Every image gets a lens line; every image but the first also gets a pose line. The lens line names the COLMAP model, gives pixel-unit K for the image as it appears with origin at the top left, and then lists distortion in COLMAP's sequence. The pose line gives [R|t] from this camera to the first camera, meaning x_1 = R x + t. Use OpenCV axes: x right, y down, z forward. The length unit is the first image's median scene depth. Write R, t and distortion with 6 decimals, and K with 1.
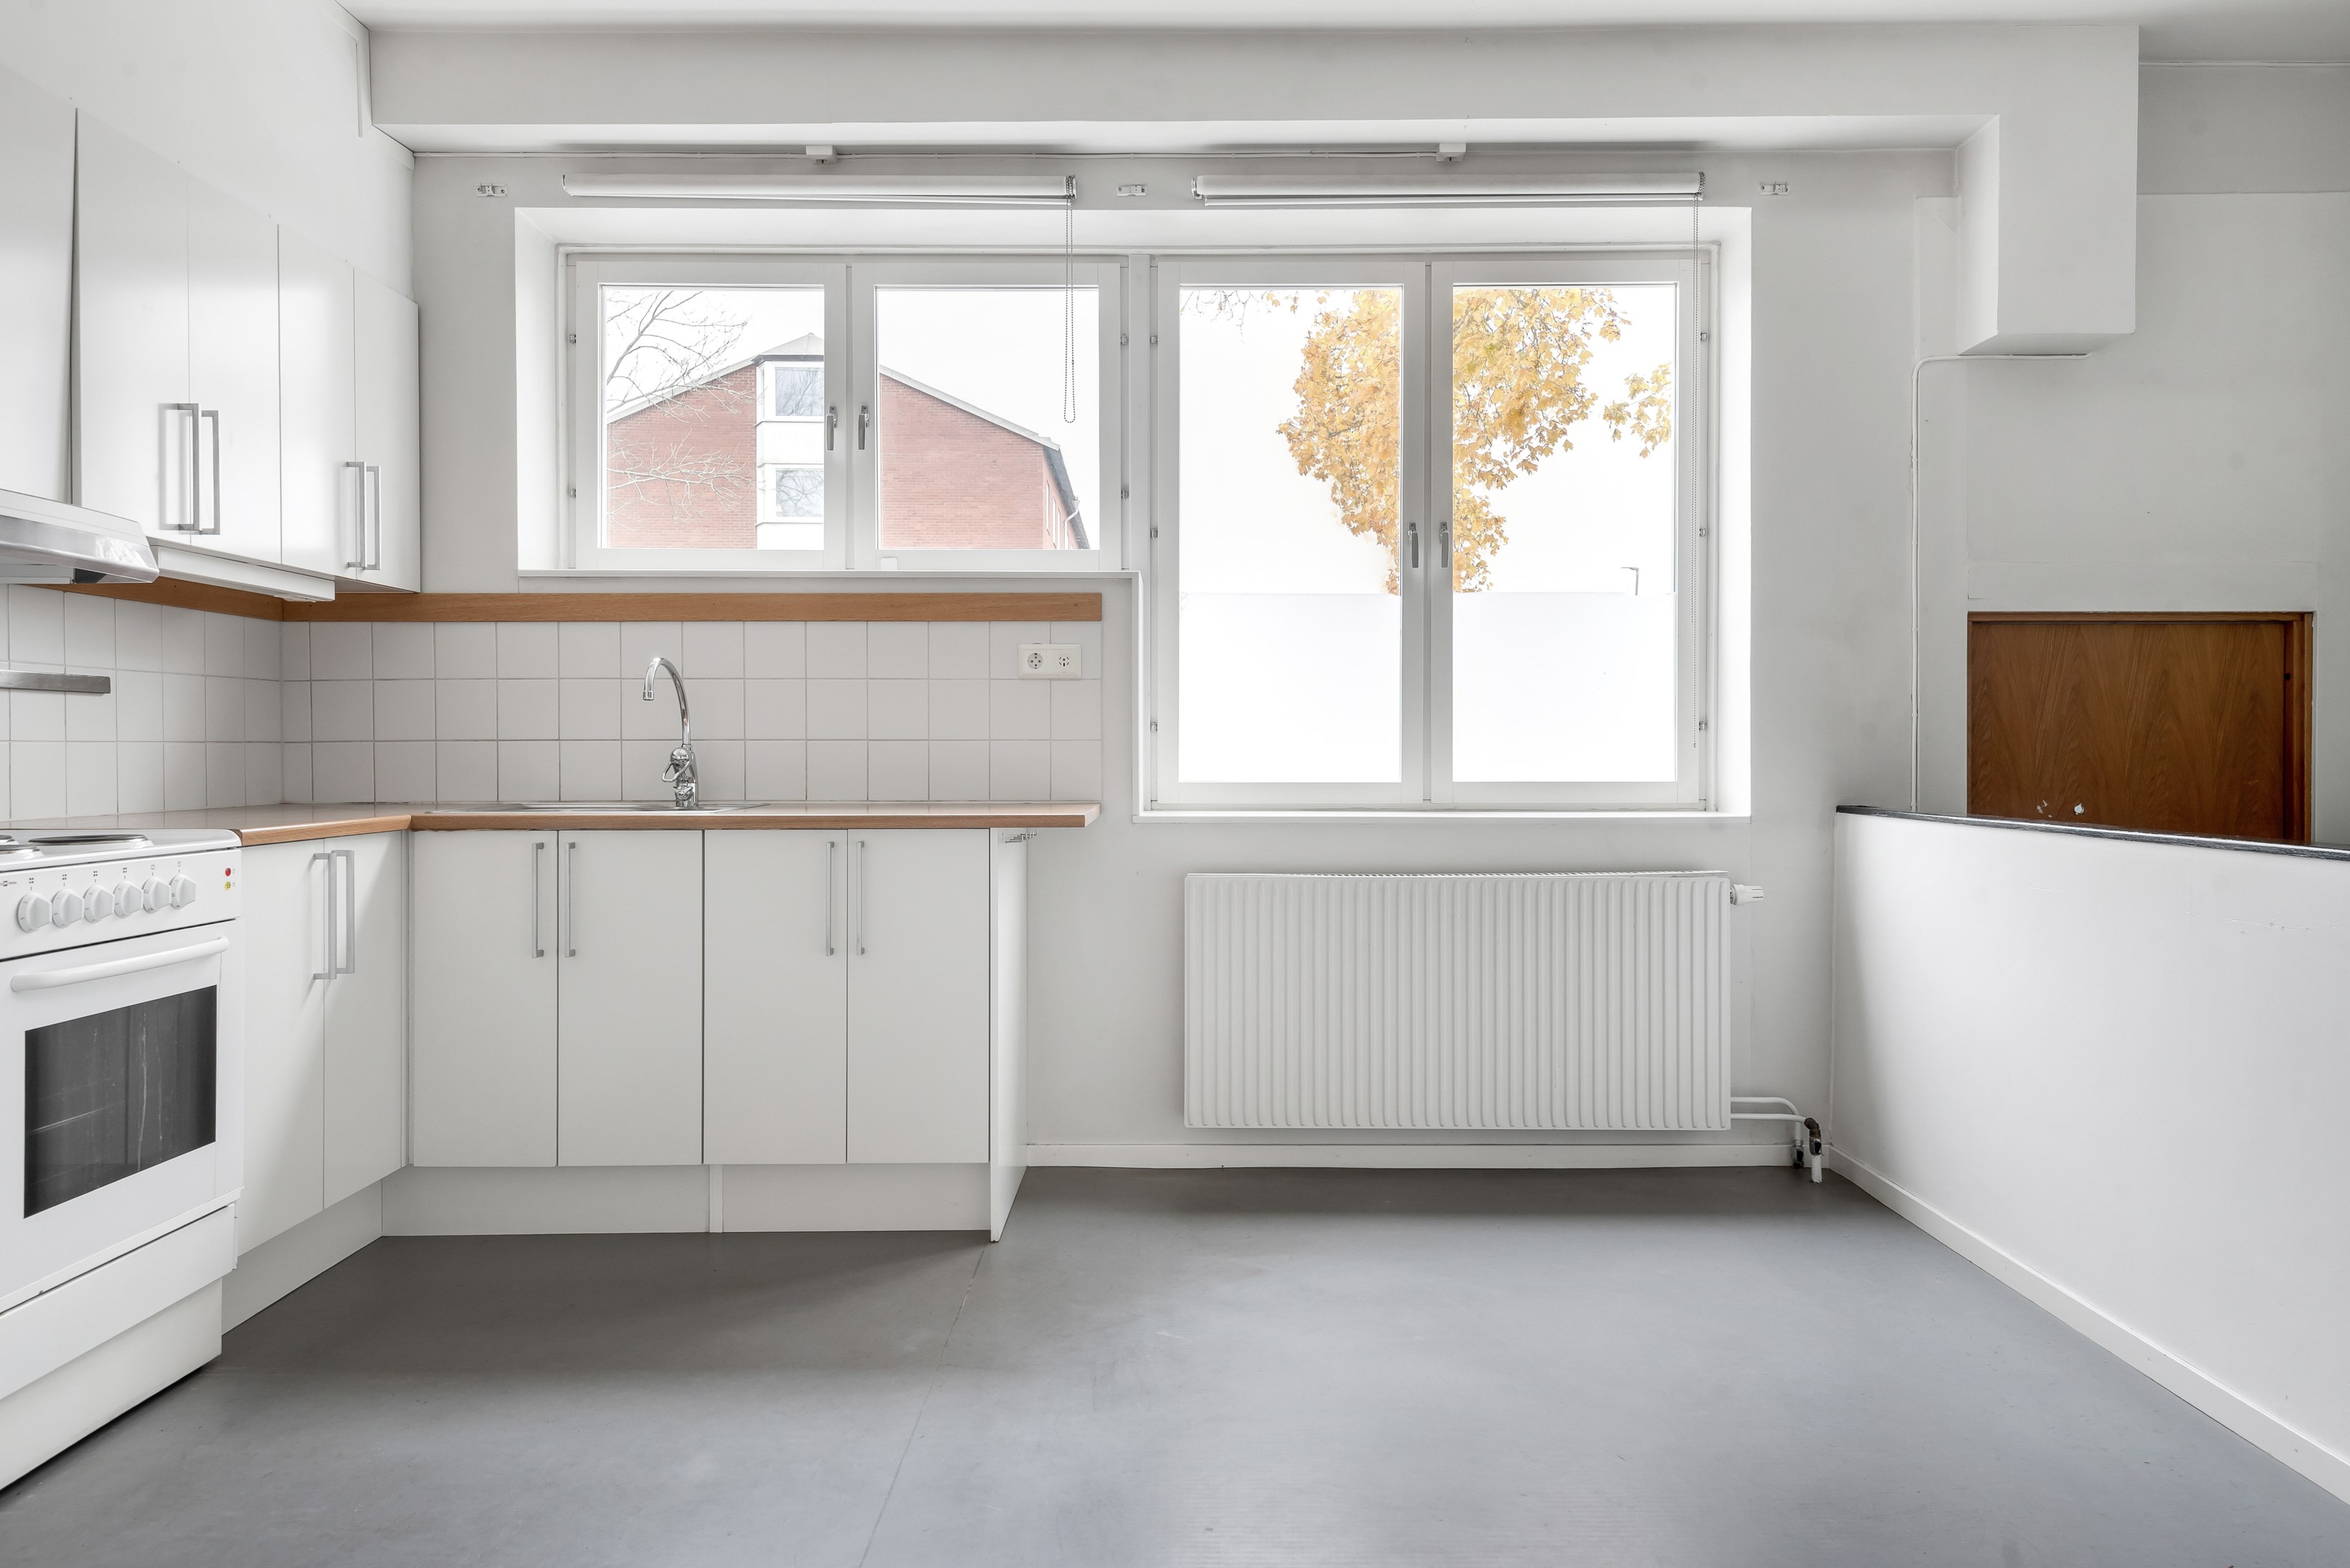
lens RADIAL K [[1607.1, 0, 1178.0], [0, 1607.1, 758.0], [0, 0, 1]] dist [0.043351, -0.001540]
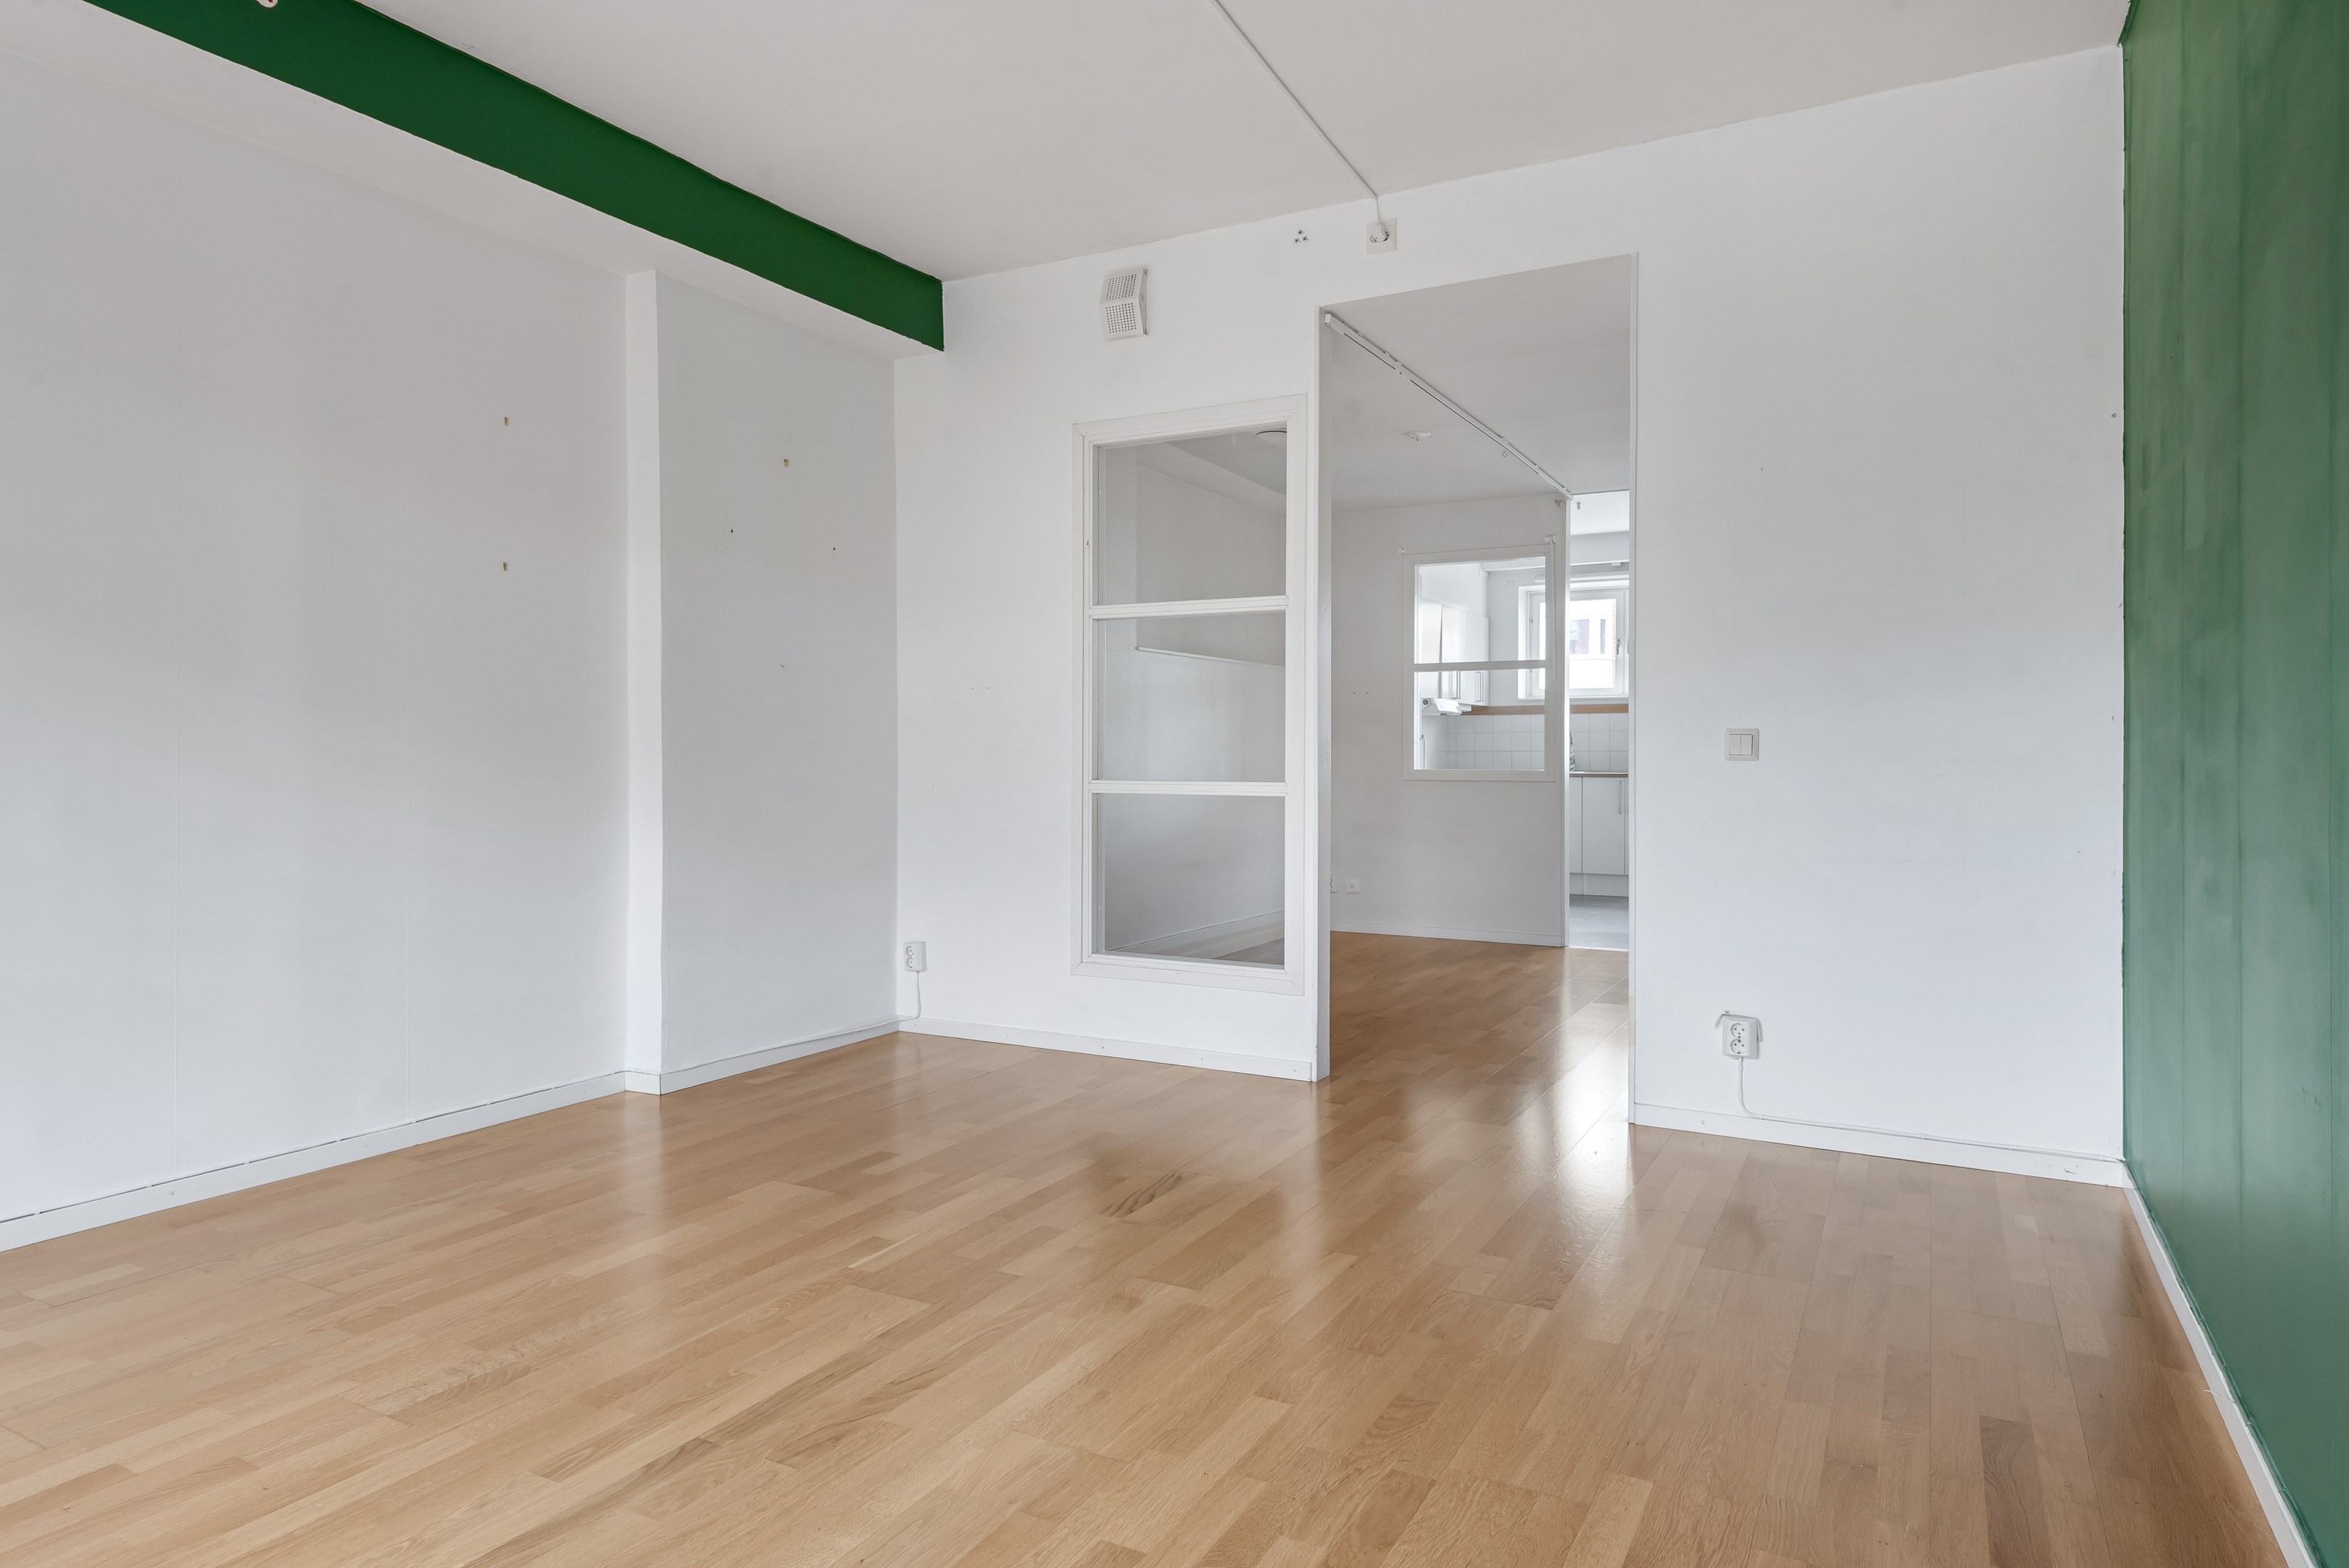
lens RADIAL K [[1371.7, 0, 1171.2], [0, 1371.7, 733.9], [0, 0, 1]] dist [0.036770, -0.029339]
pose [[0.877028, -0.000853, -0.480438, 0.307946], [-0.006773, 0.999877, -0.014139, -0.001523], [0.480391, 0.015654, 0.876915, -1.759842]]
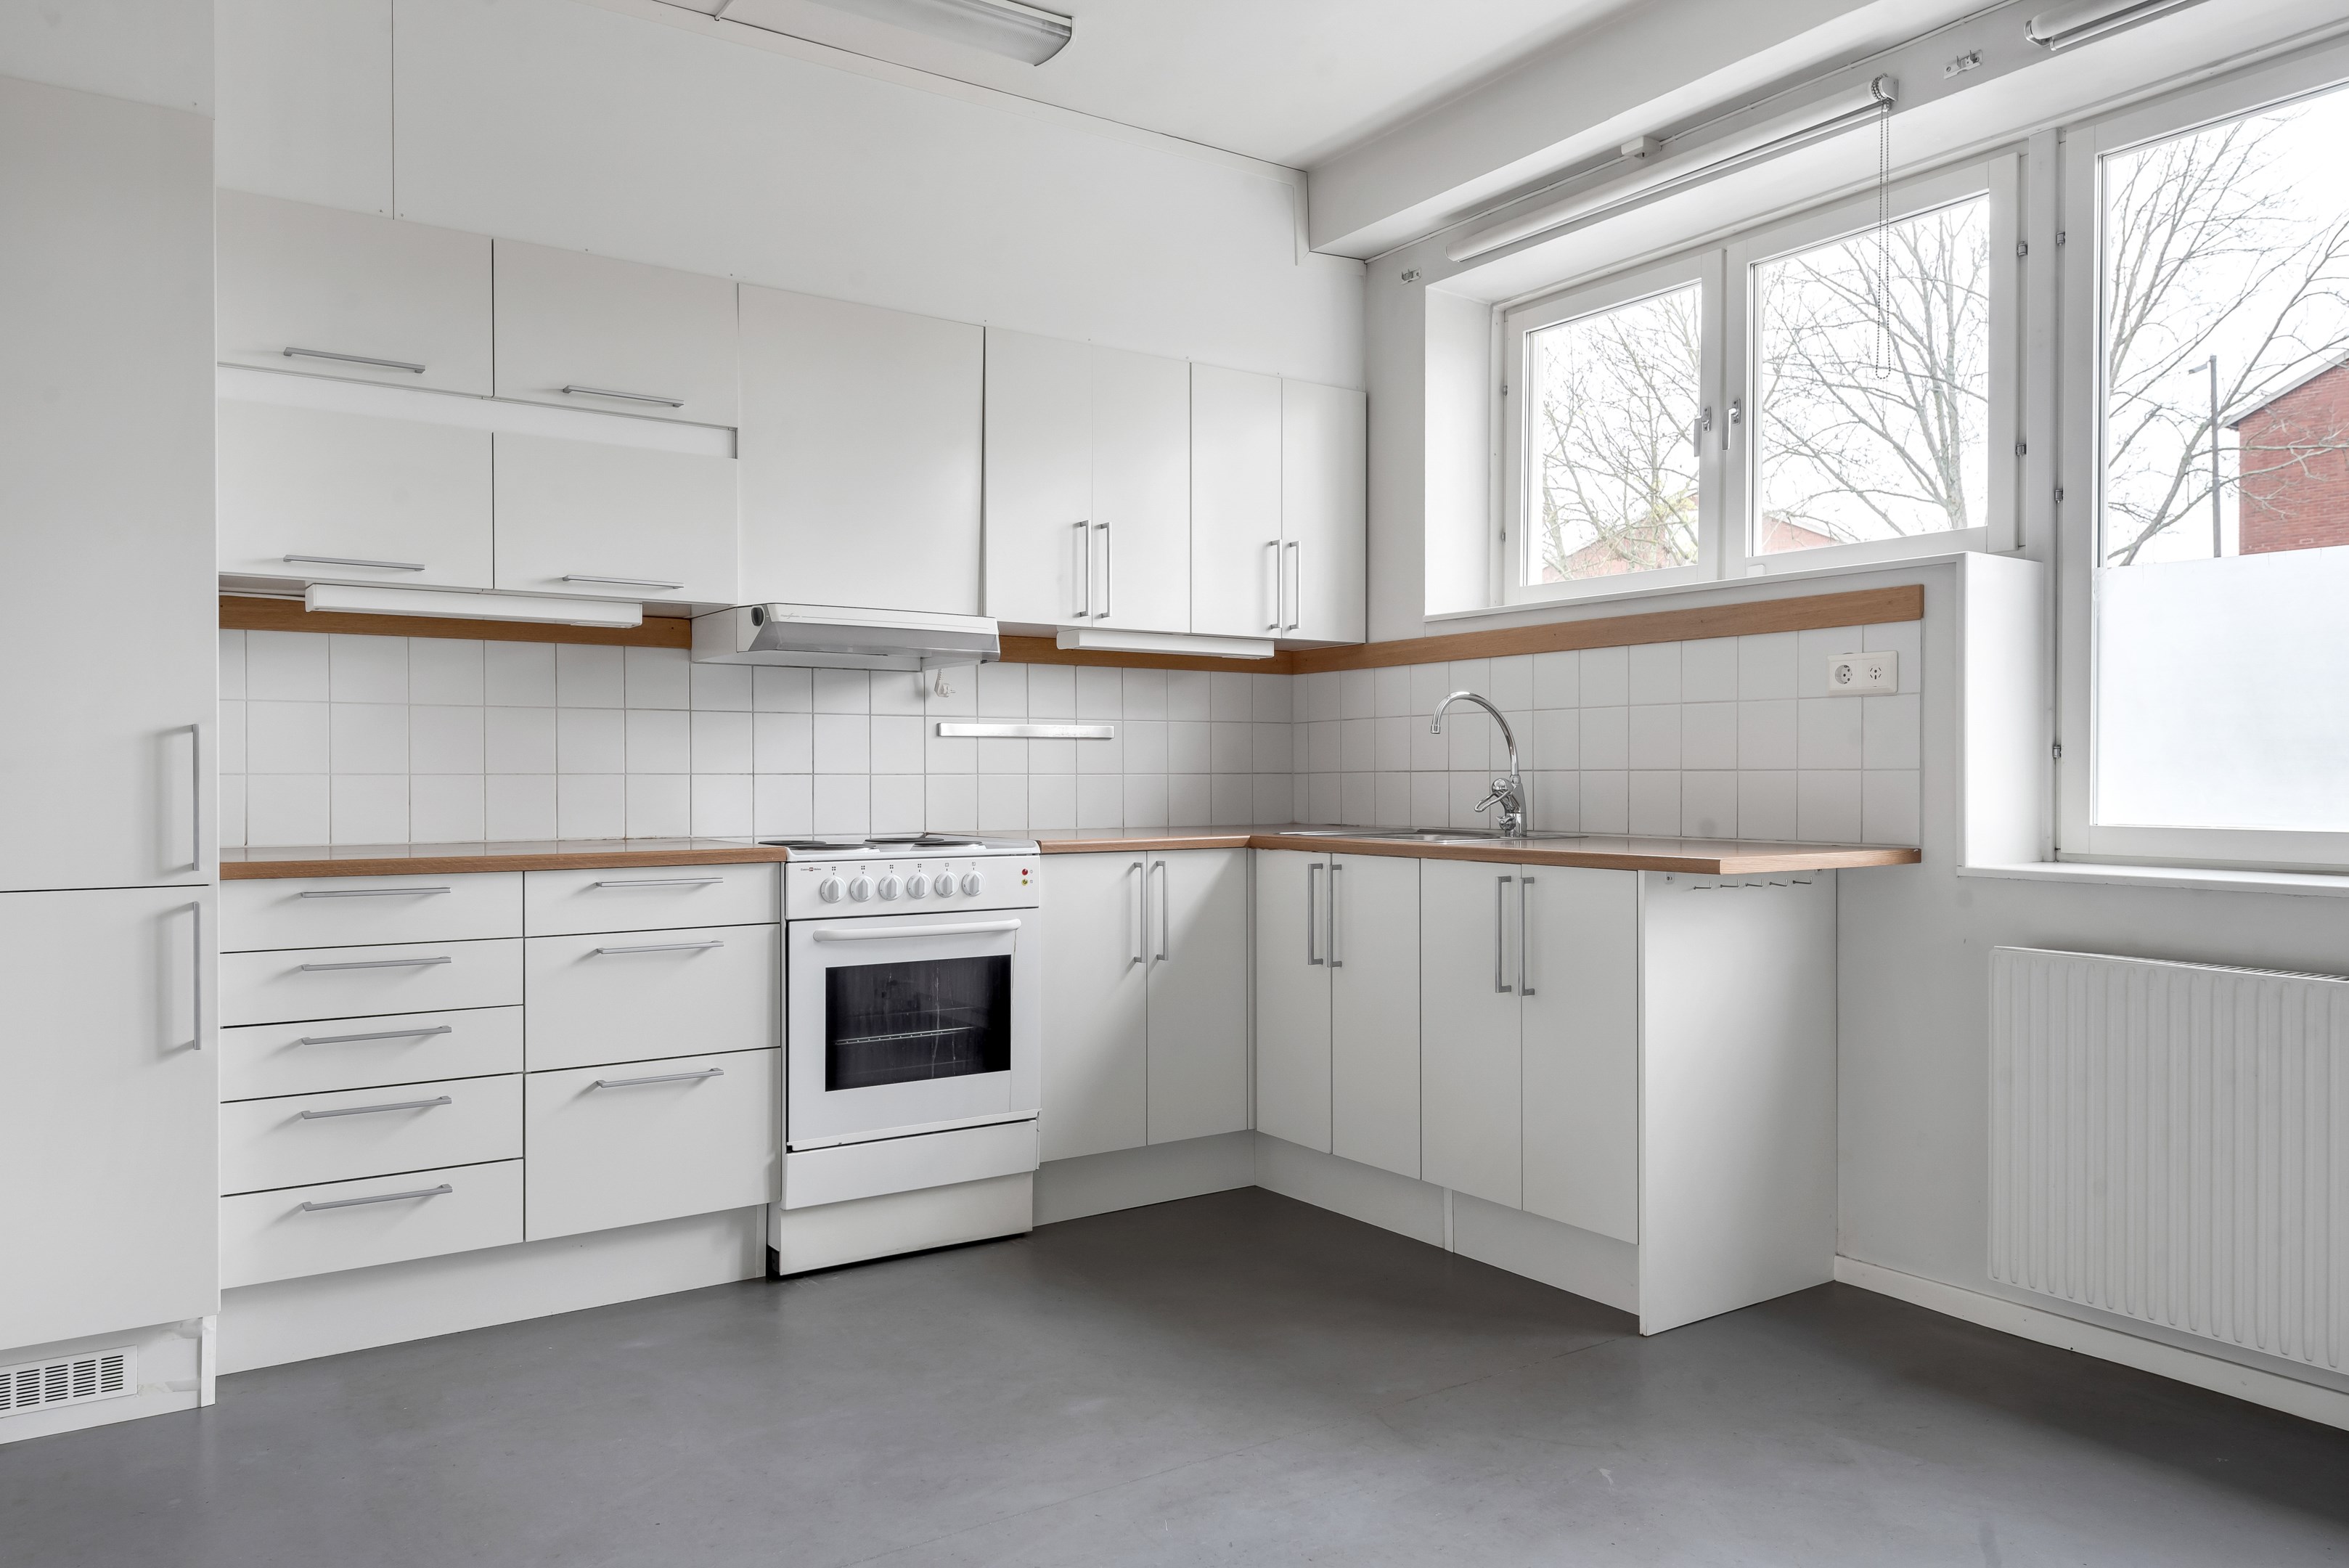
lens RADIAL K [[1634.7, 0, 1174.5], [0, 1634.7, 784.0], [0, 0, 1]] dist [0.022029, -0.002736]
pose [[0.565577, 0.005169, -0.824679, 0.419827], [-0.003387, 0.999986, 0.003945, -0.005972], [0.824688, 0.000562, 0.565587, 0.237819]]
